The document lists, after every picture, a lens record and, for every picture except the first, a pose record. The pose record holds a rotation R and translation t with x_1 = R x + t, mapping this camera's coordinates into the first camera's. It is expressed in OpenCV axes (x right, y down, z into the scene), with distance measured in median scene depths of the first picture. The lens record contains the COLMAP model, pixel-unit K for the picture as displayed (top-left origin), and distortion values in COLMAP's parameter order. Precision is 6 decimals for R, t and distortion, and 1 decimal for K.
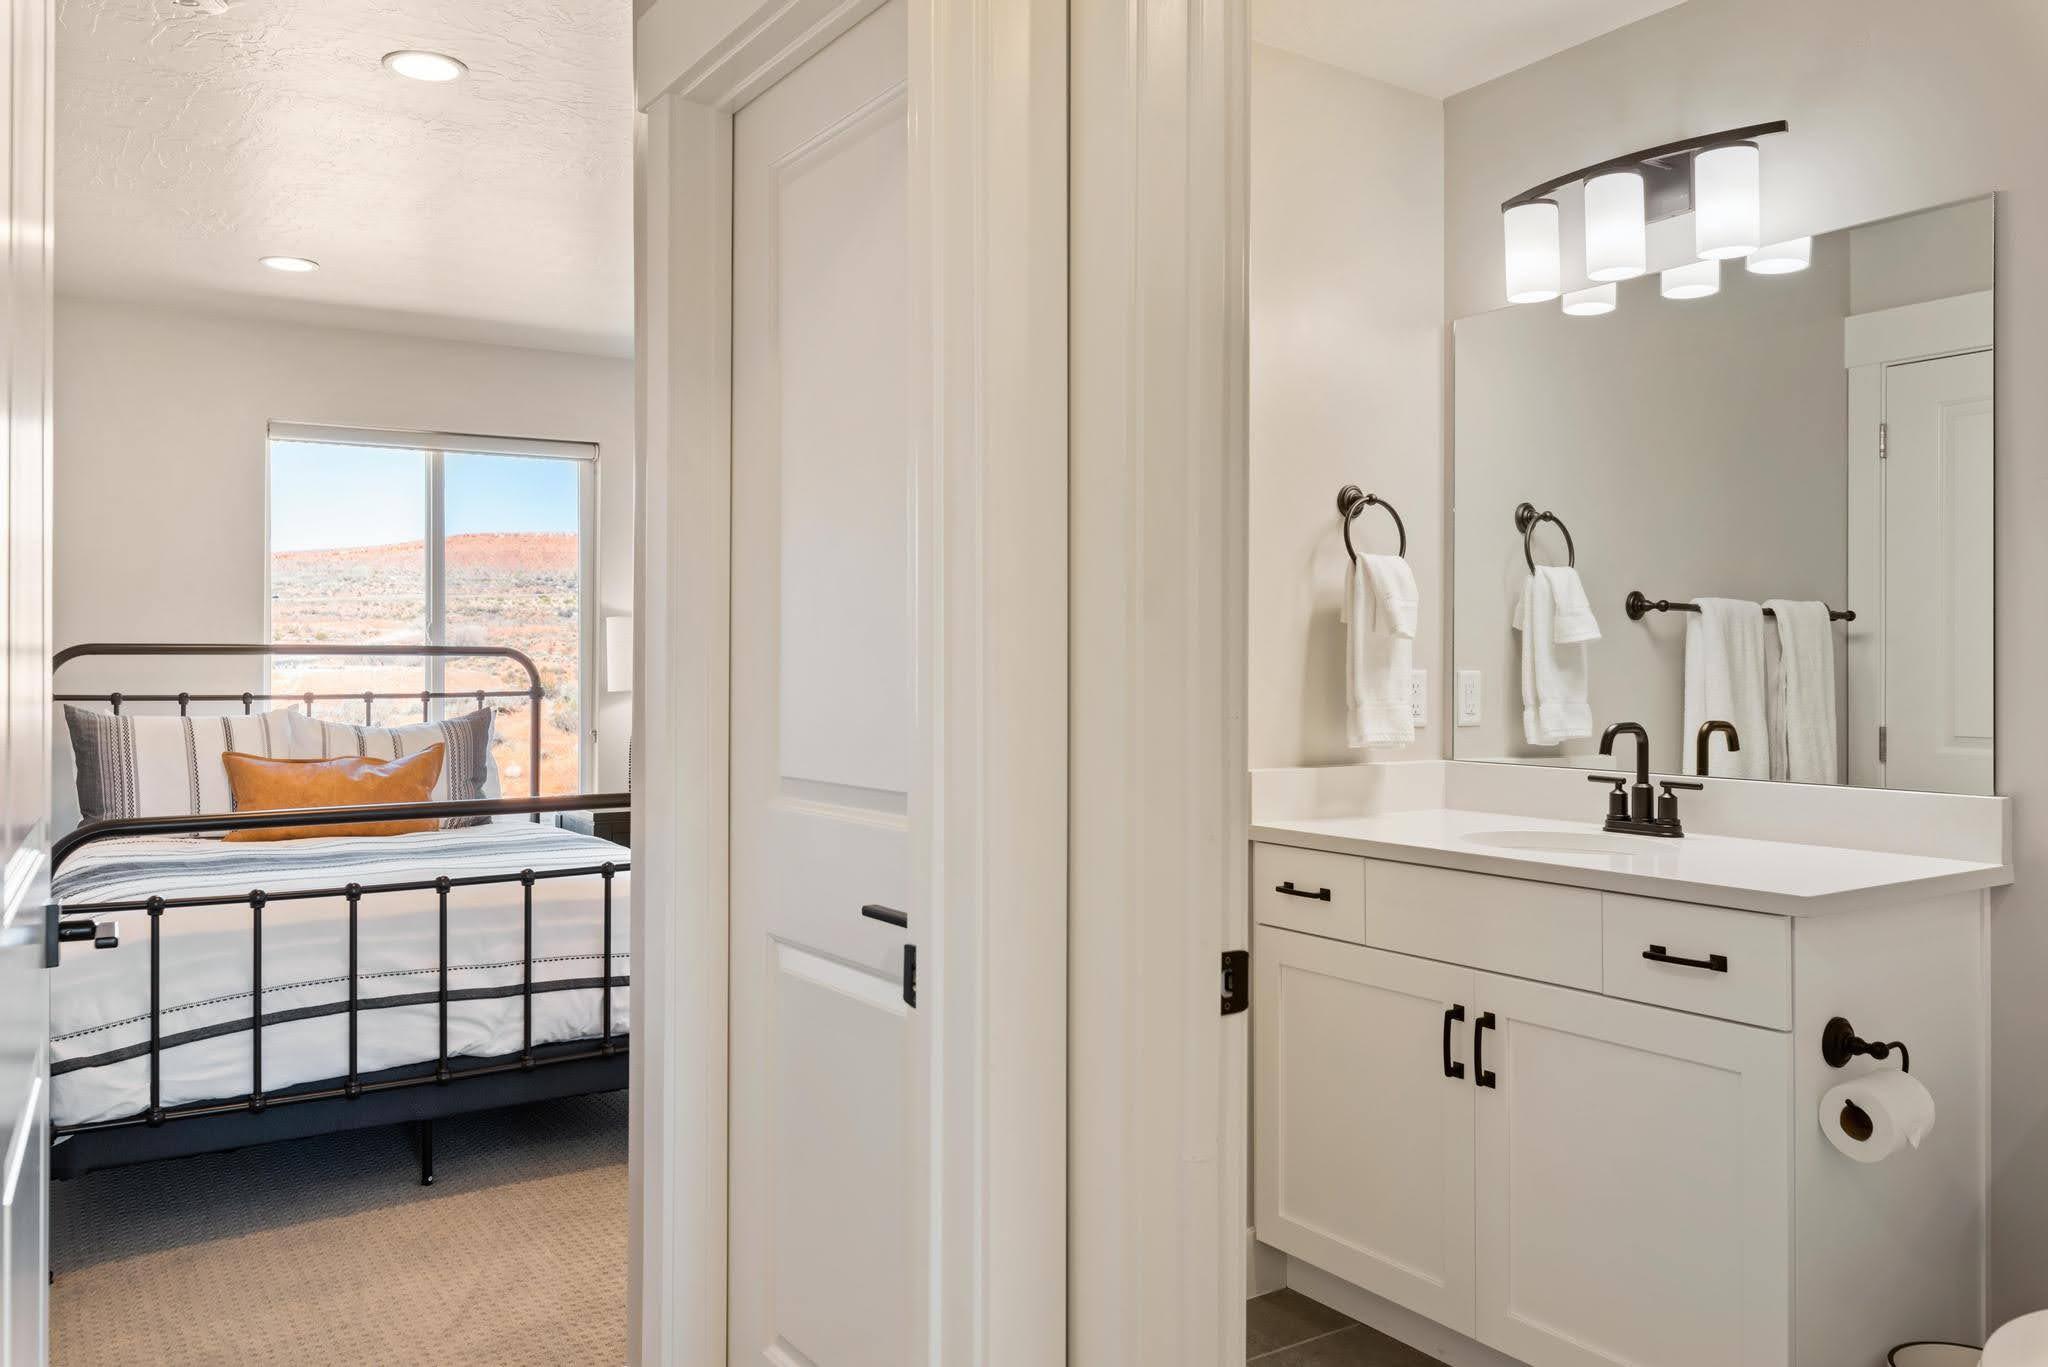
lens RADIAL K [[1548.2, 0, 981.2], [0, 1548.2, 652.7], [0, 0, 1]] dist [-0.009564, -0.001950]
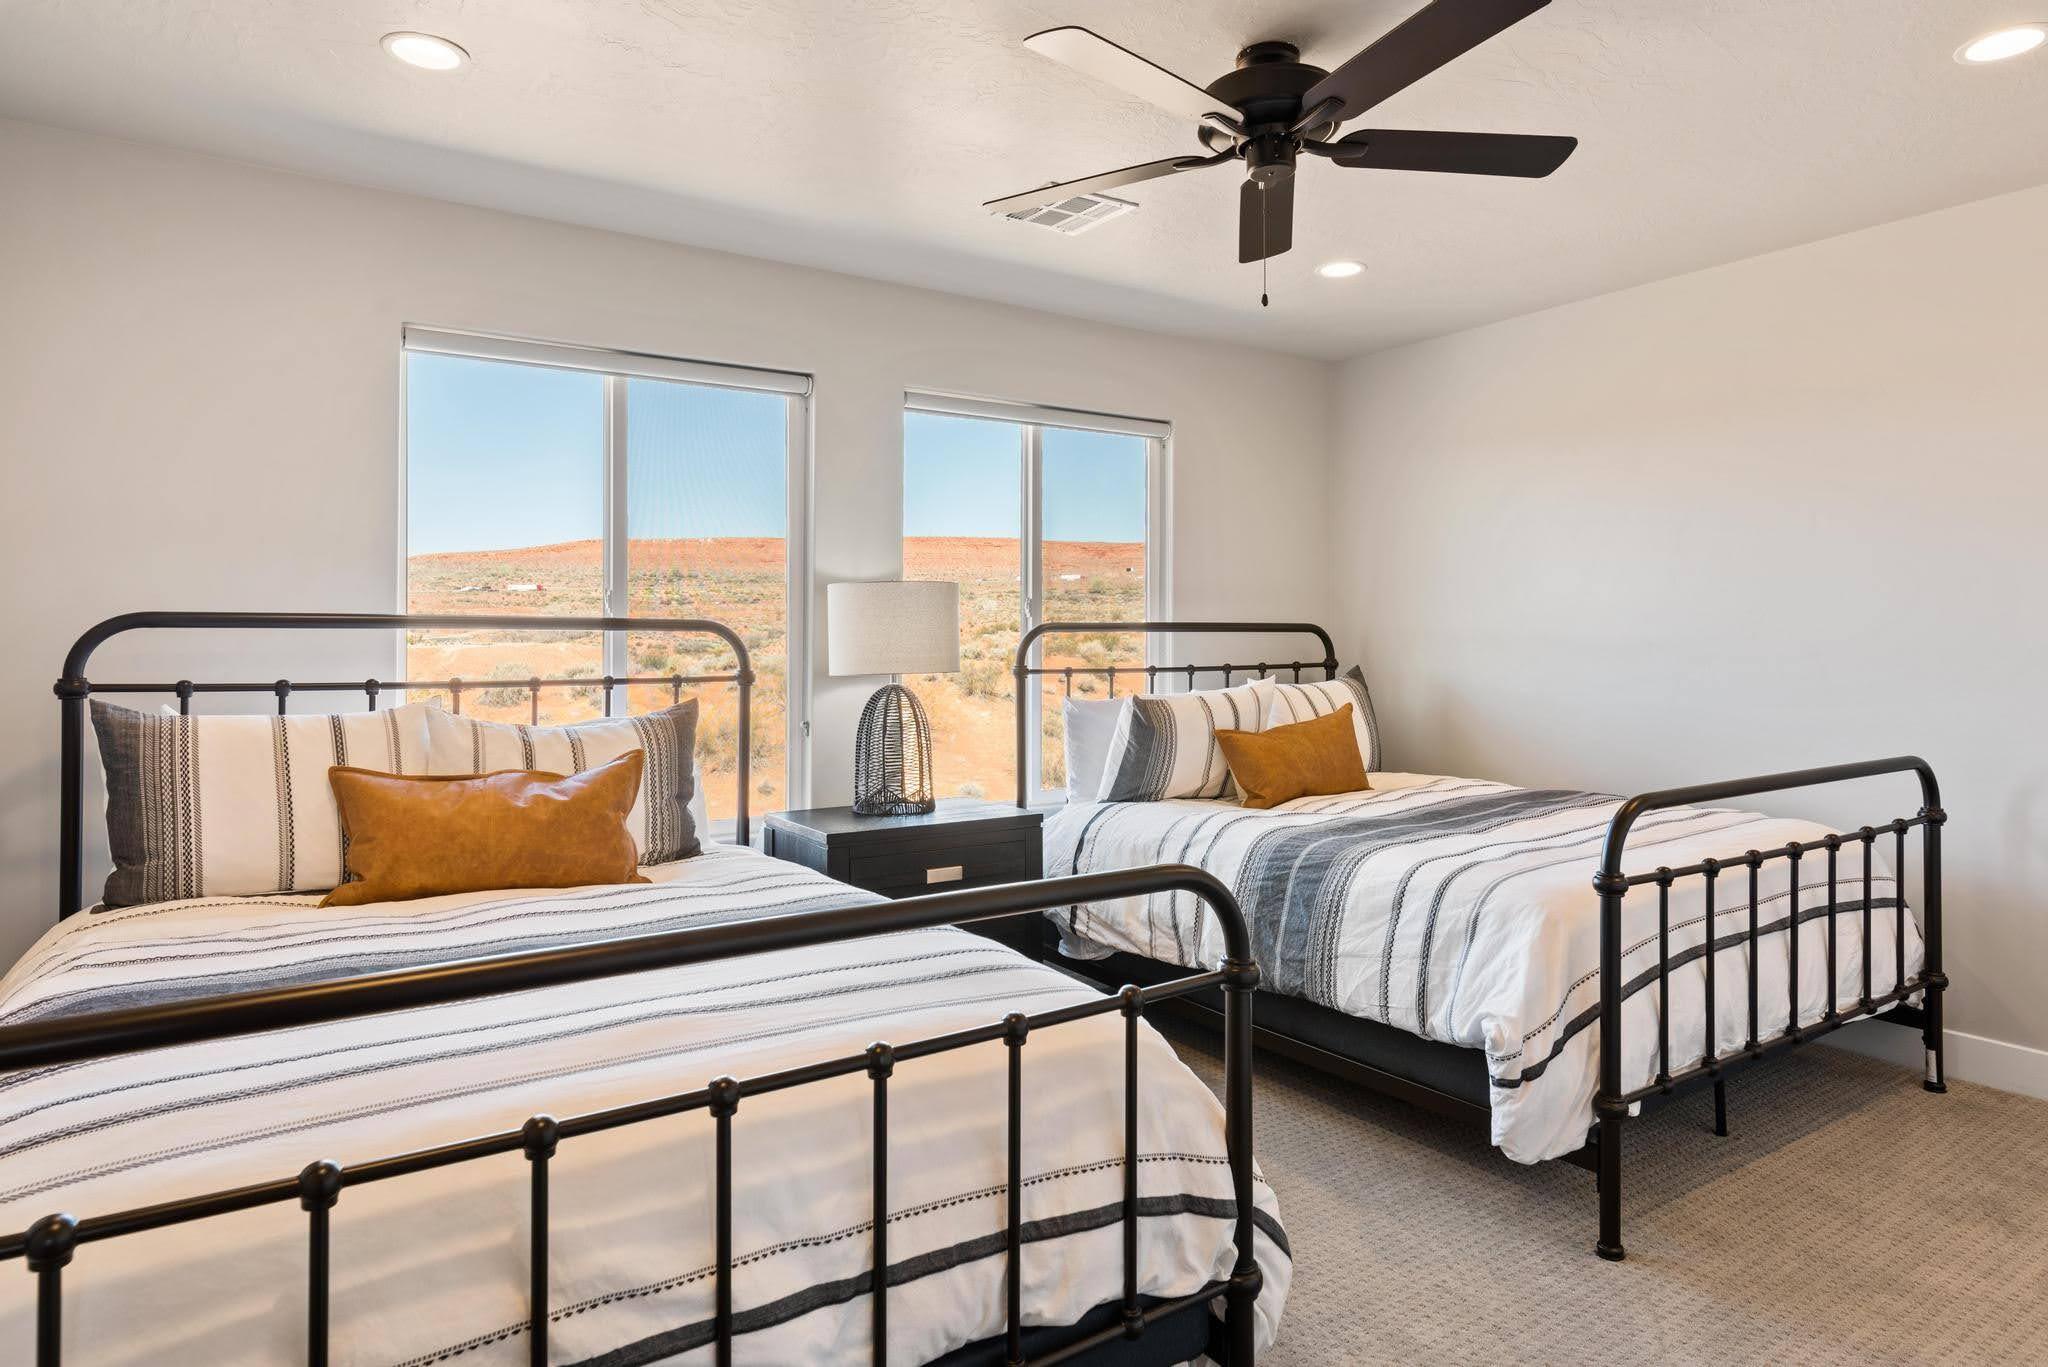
lens RADIAL K [[1198.2, 0, 1012.0], [0, 1198.2, 626.1], [0, 0, 1]] dist [-0.006109, 0.004513]
pose [[0.999814, 0.000623, 0.019257, -0.185243], [-0.000514, 0.999984, -0.005655, 0.003348], [-0.019260, 0.005644, 0.999799, 0.434957]]
